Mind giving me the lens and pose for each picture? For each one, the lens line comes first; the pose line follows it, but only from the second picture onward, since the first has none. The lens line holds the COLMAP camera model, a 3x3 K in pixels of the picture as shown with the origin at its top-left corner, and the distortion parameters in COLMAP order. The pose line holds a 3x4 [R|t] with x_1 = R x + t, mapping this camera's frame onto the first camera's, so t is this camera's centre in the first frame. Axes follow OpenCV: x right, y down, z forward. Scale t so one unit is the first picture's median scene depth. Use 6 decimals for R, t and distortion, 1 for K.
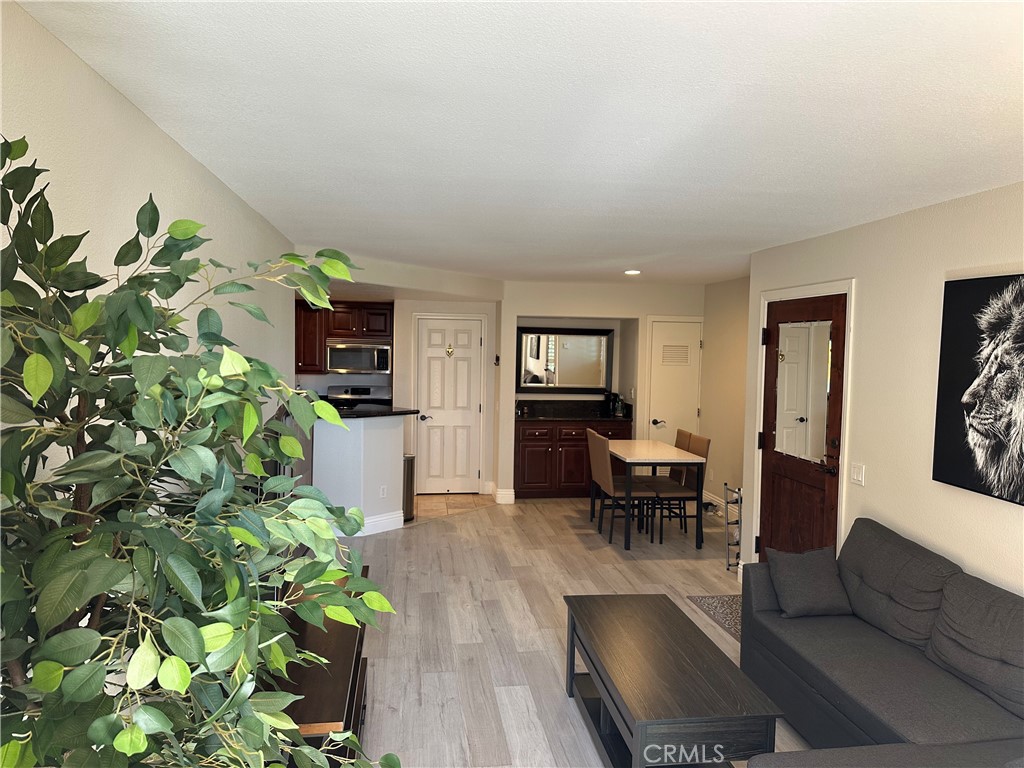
lens RADIAL K [[714.6, 0, 514.2], [0, 714.6, 381.6], [0, 0, 1]] dist [0.060671, -0.079504]
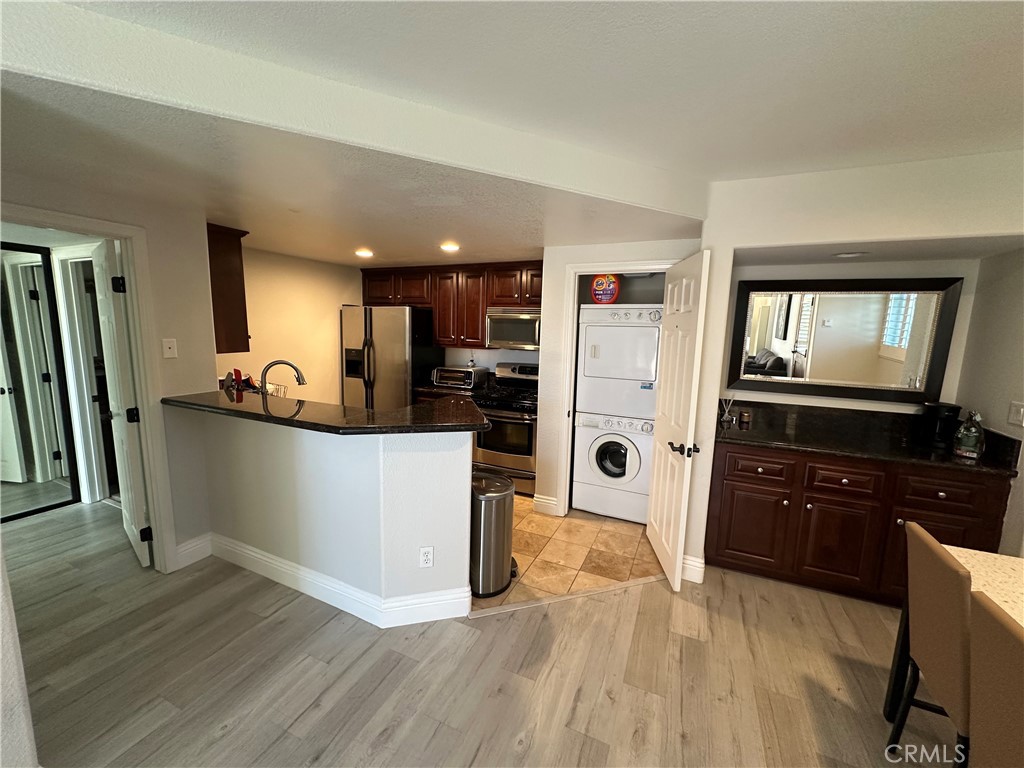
lens RADIAL K [[408.2, 0, 511.7], [0, 408.2, 383.4], [0, 0, 1]] dist [-0.010029, 0.003264]
pose [[0.844382, 0.075618, -0.530378, 0.076508], [-0.036264, 0.995785, 0.084239, -0.030519], [0.534513, -0.051896, 0.843565, 1.535977]]
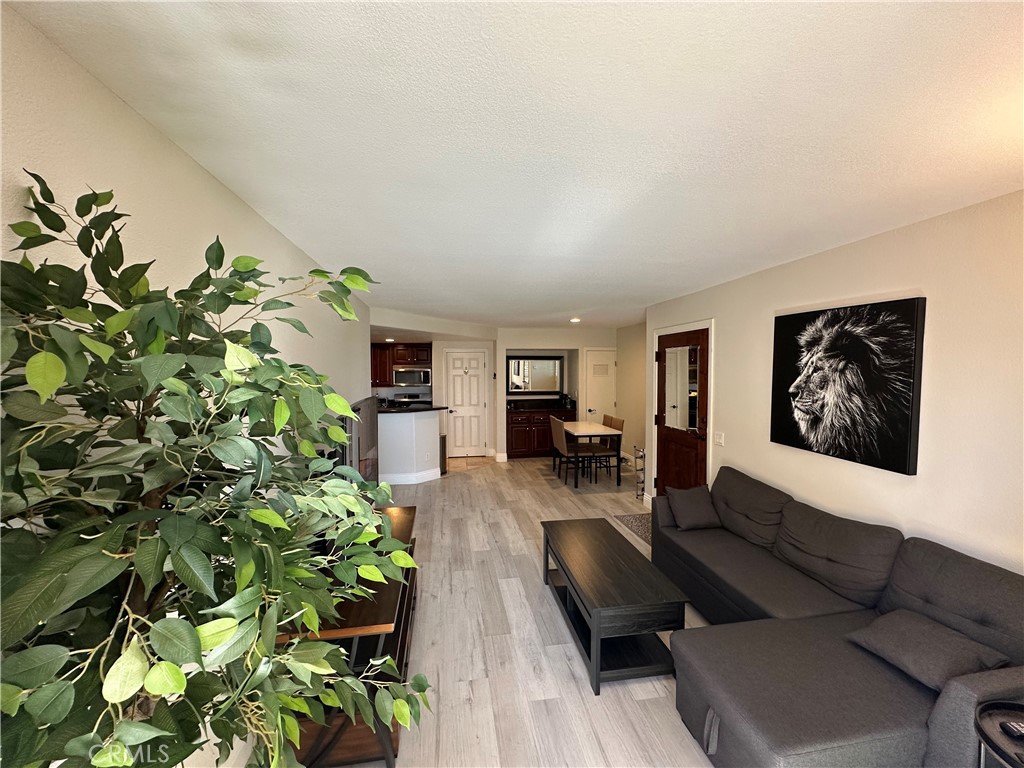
lens RADIAL K [[408.2, 0, 508.2], [0, 408.2, 385.2], [0, 0, 1]] dist [-0.010029, 0.003264]
pose [[0.999660, -0.024447, 0.009075, -0.003422], [0.024549, 0.999635, -0.011319, 0.008069], [-0.008795, 0.011538, 0.999895, 0.110851]]
